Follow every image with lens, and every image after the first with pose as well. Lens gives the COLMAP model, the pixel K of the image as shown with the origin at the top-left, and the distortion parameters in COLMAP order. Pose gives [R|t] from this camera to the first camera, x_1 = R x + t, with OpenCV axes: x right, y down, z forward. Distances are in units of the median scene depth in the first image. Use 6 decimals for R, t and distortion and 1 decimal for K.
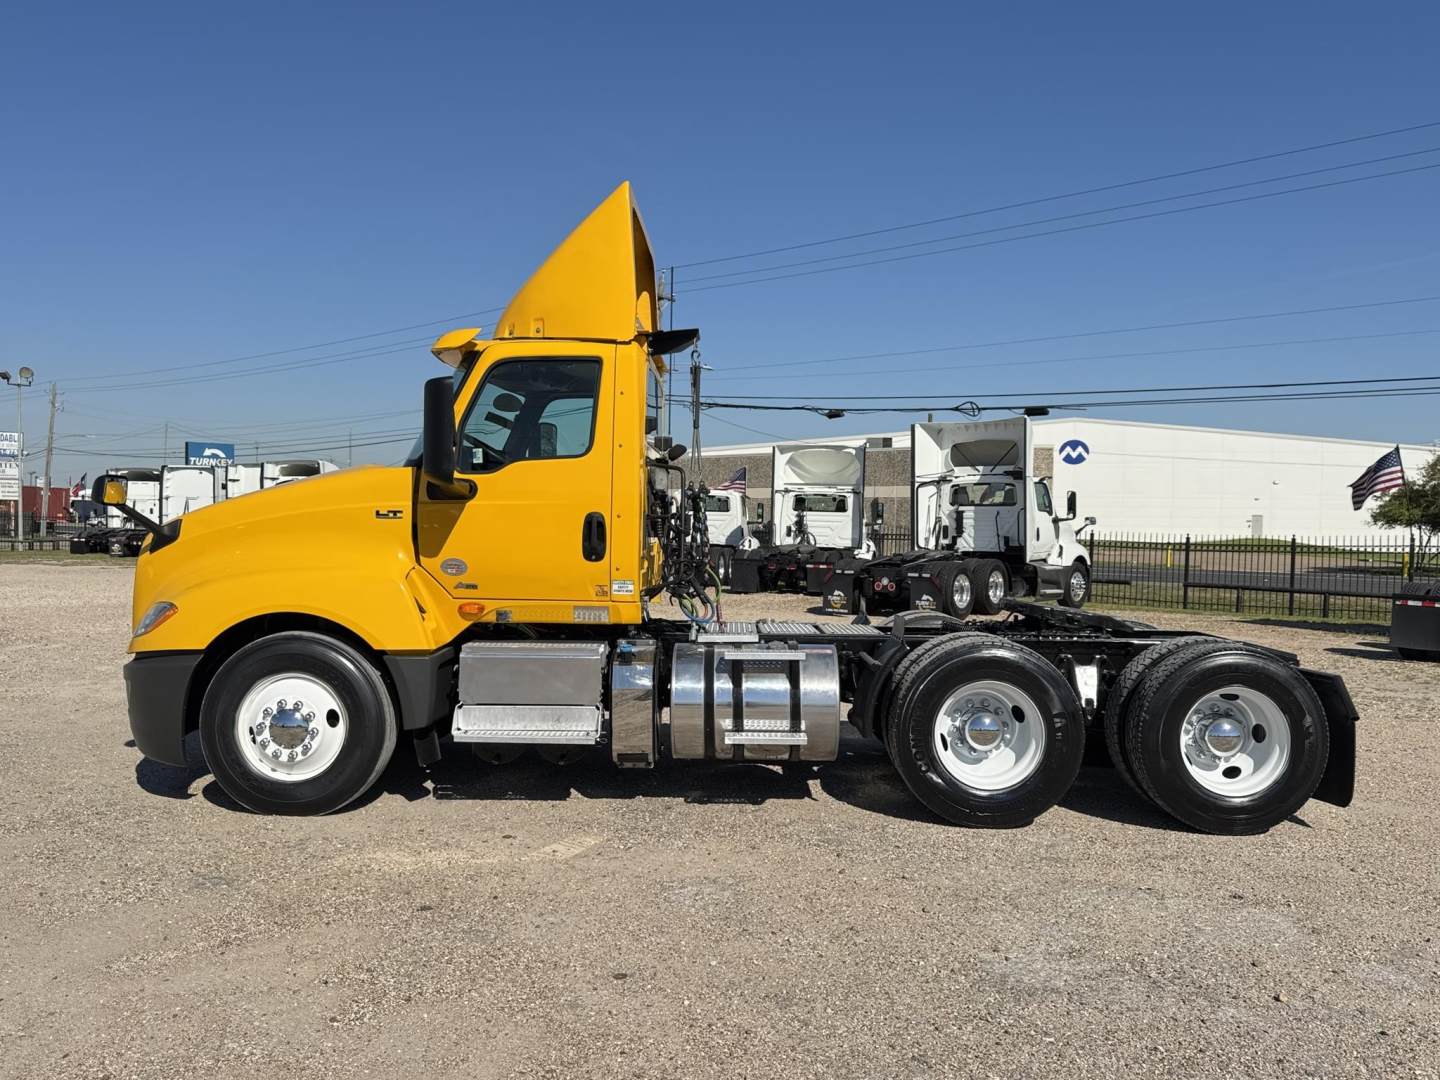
lens RADIAL K [[977.2, 0, 720.0], [0, 977.2, 540.0], [0, 0, 1]] dist [0.062424, -0.137403]
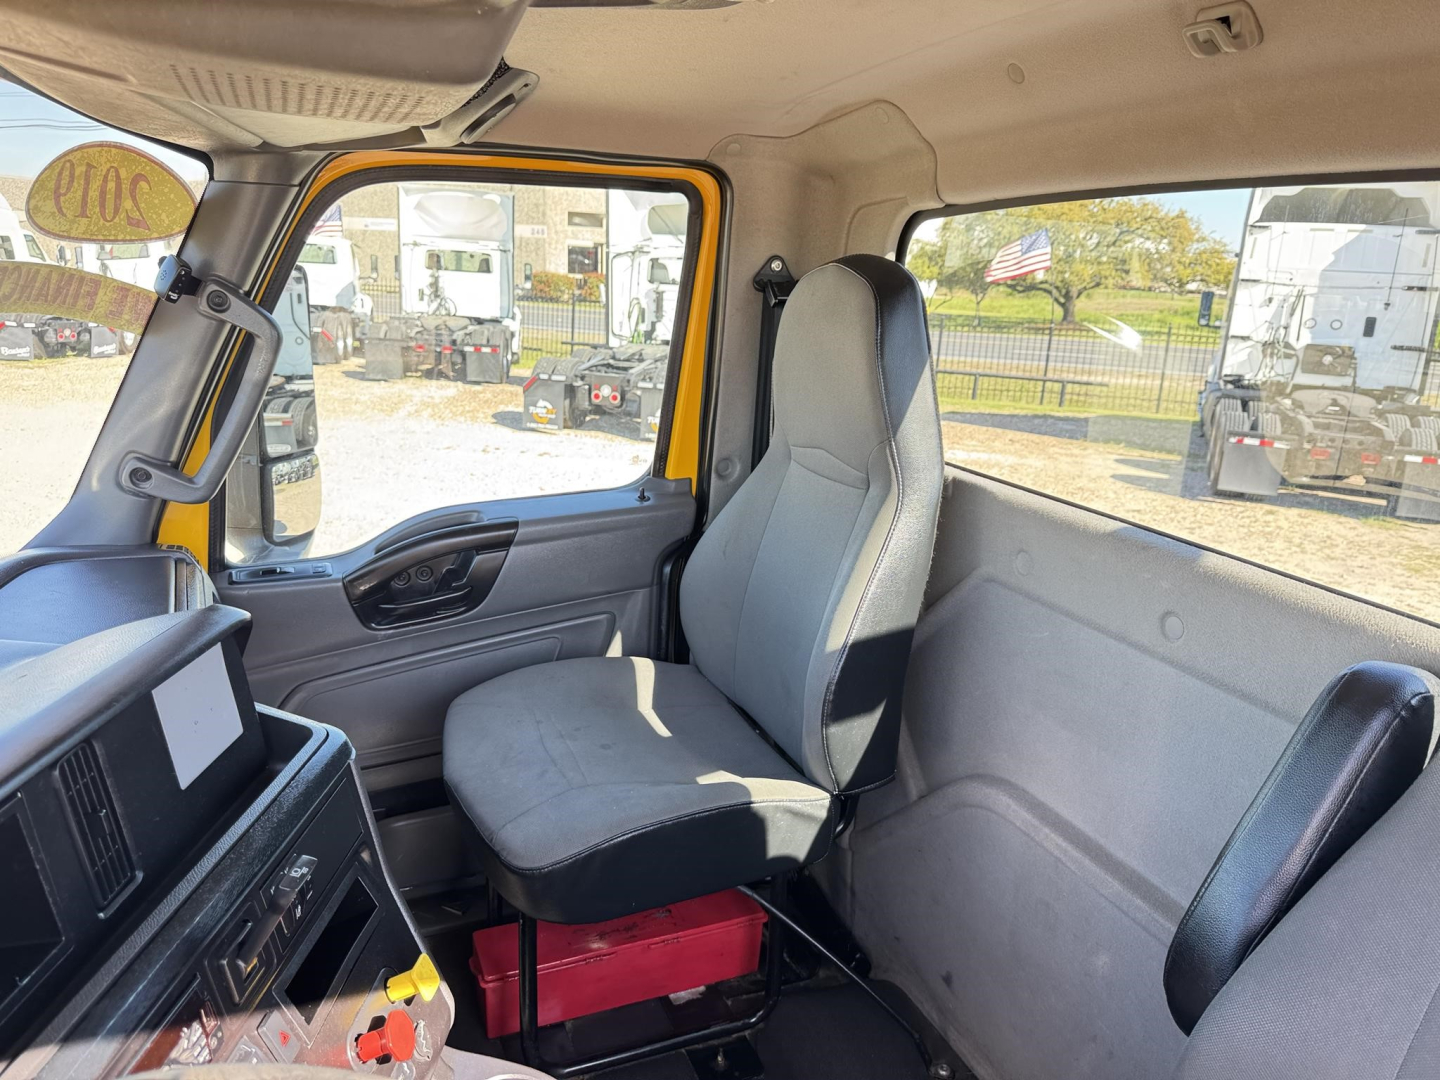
lens RADIAL K [[977.2, 0, 720.0], [0, 977.2, 540.0], [0, 0, 1]] dist [0.062424, -0.137403]
pose [[0.923863, -0.069149, 0.376425, -0.025315], [-0.026346, 0.969719, 0.242797, -0.016999], [-0.381816, -0.234228, 0.894066, 0.105945]]
